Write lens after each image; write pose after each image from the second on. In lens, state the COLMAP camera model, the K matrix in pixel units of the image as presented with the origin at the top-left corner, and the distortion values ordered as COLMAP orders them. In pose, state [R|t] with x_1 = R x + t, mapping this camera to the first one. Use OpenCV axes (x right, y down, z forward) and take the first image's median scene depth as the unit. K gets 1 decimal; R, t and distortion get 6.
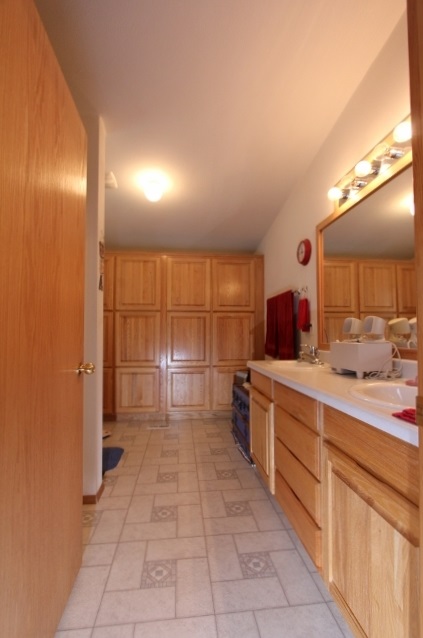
lens RADIAL K [[296.0, 0, 211.5], [0, 296.0, 319.0], [0, 0, 1]] dist [-0.000674, -0.000102]
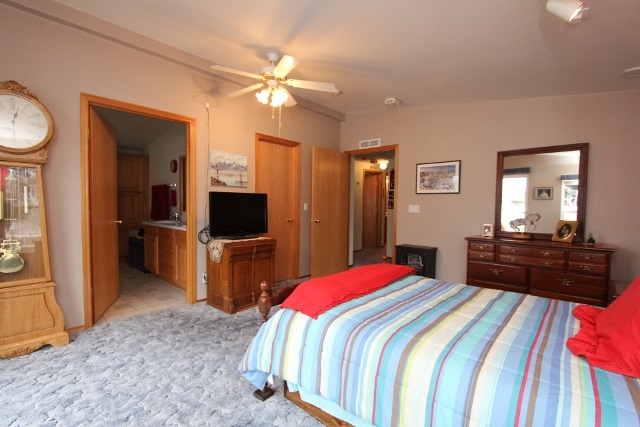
lens RADIAL K [[297.0, 0, 320.0], [0, 297.0, 213.5], [0, 0, 1]] dist [-0.000674, -0.000102]
pose [[0.747969, -0.019323, 0.663453, -0.253843], [-0.044354, 0.995887, 0.079010, -0.098686], [-0.662250, -0.088524, 0.744035, -1.045228]]
